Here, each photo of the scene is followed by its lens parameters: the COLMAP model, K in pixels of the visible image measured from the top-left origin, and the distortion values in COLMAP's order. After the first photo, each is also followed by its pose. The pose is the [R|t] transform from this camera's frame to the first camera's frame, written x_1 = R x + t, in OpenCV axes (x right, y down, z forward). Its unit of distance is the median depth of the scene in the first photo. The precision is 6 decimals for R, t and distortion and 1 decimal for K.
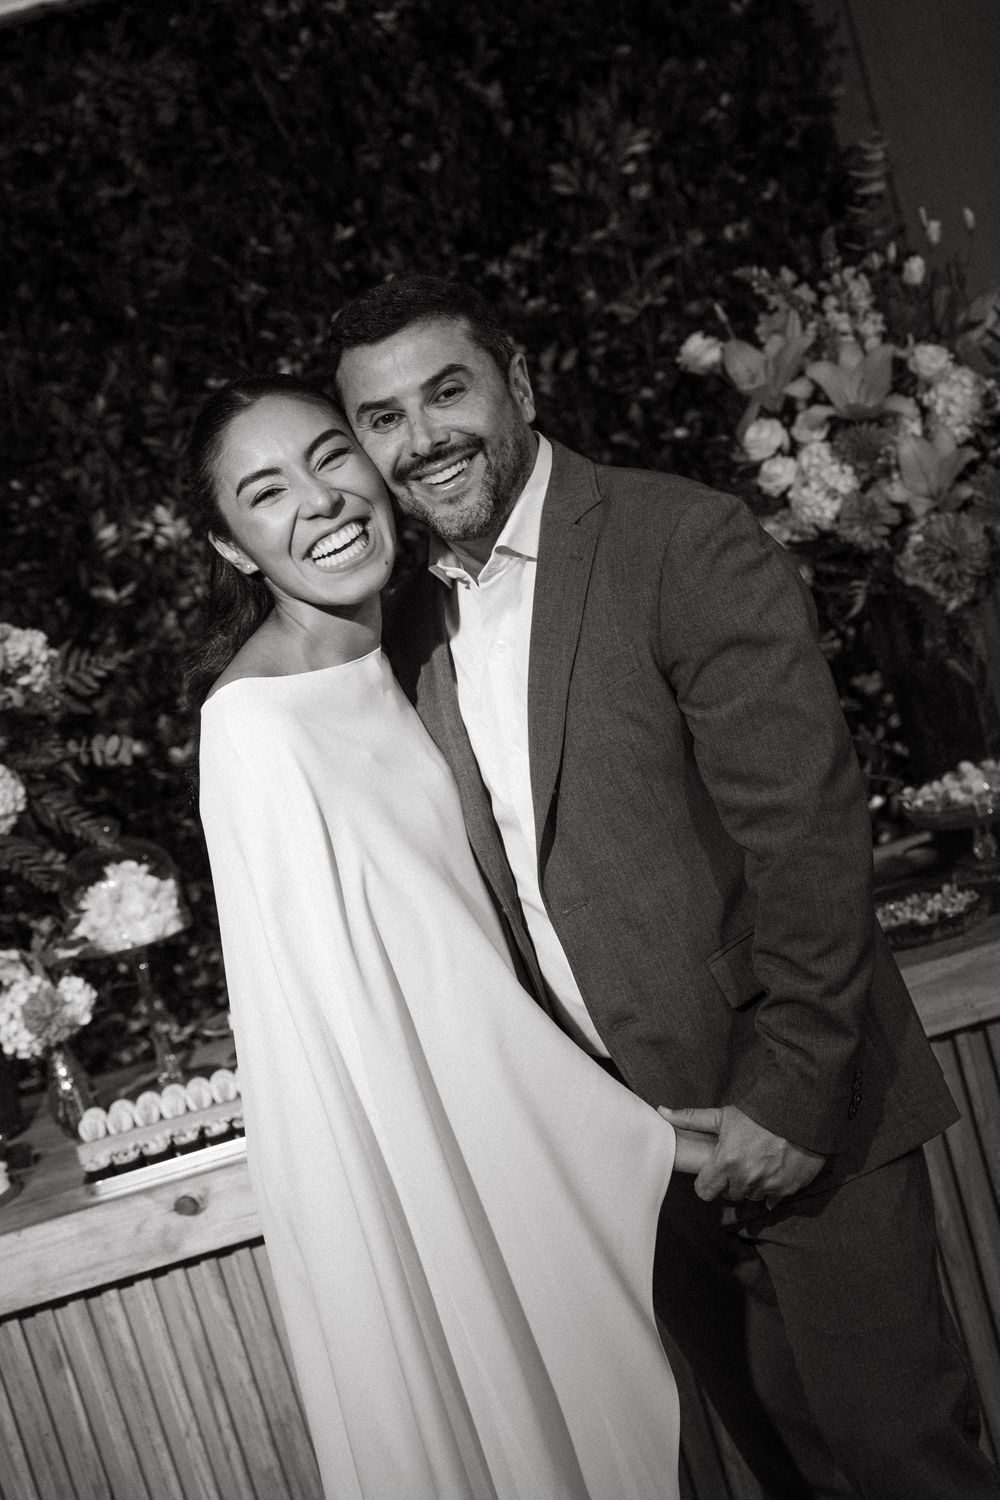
lens RADIAL K [[2111.3, 0, 500.0], [0, 2111.3, 750.0], [0, 0, 1]] dist [0.011261, -0.007611]
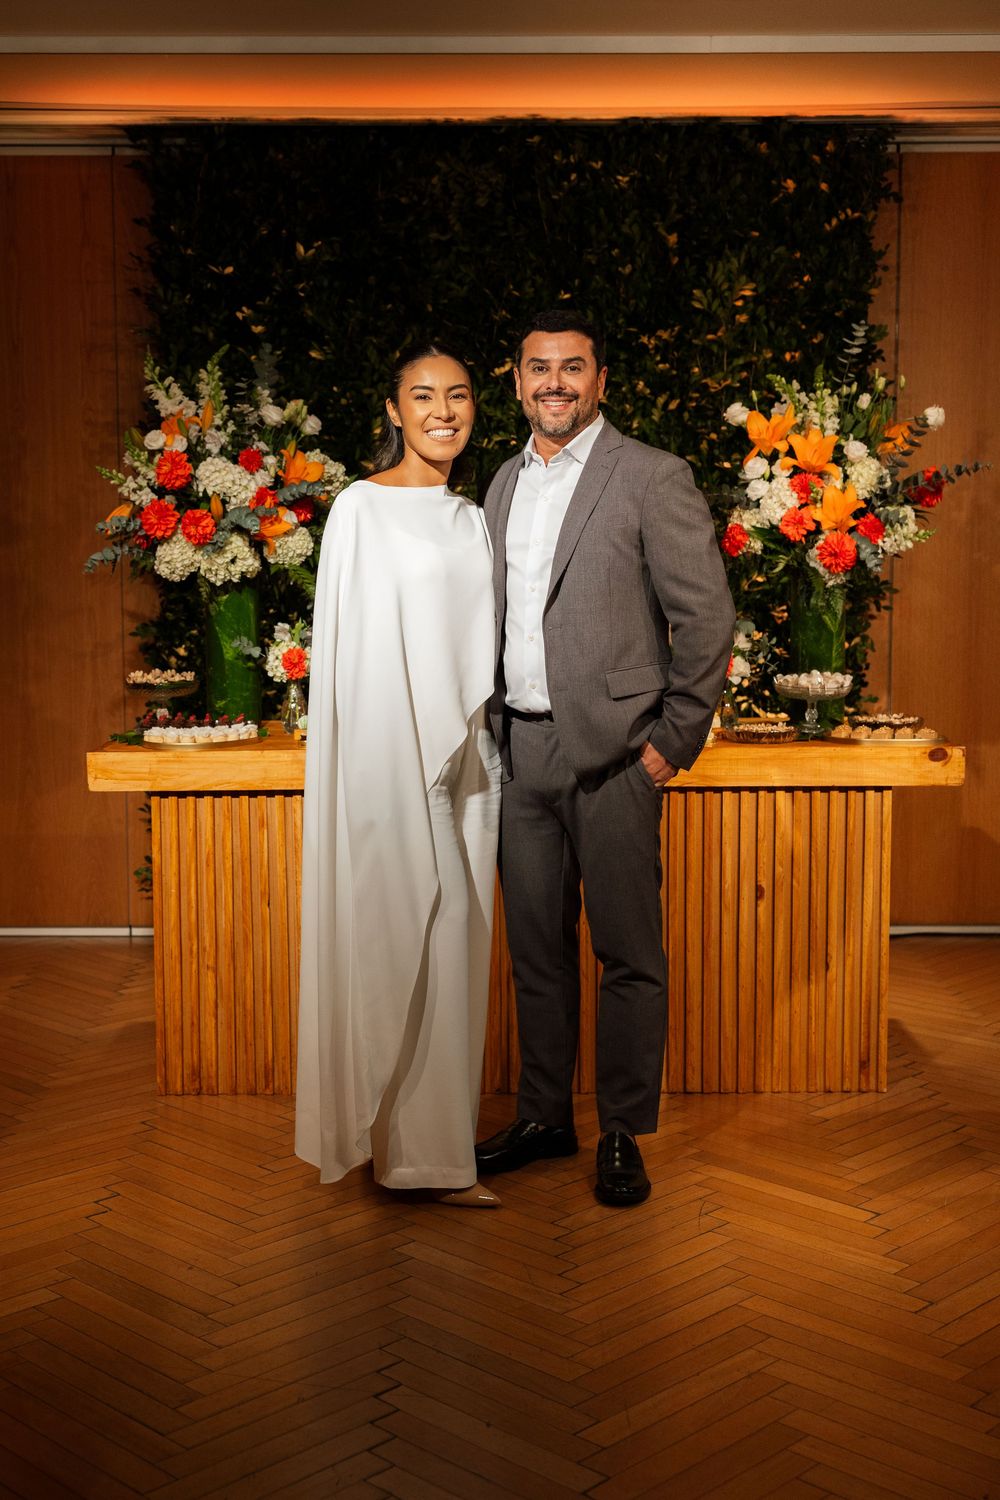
lens RADIAL K [[1899.4, 0, 500.0], [0, 1899.4, 750.0], [0, 0, 1]] dist [0.009213, 0.019814]
pose [[0.961650, 0.271270, -0.040522, 0.036304], [-0.271427, 0.962458, 0.001697, 0.113885], [0.039461, 0.009367, 0.999177, -0.507612]]
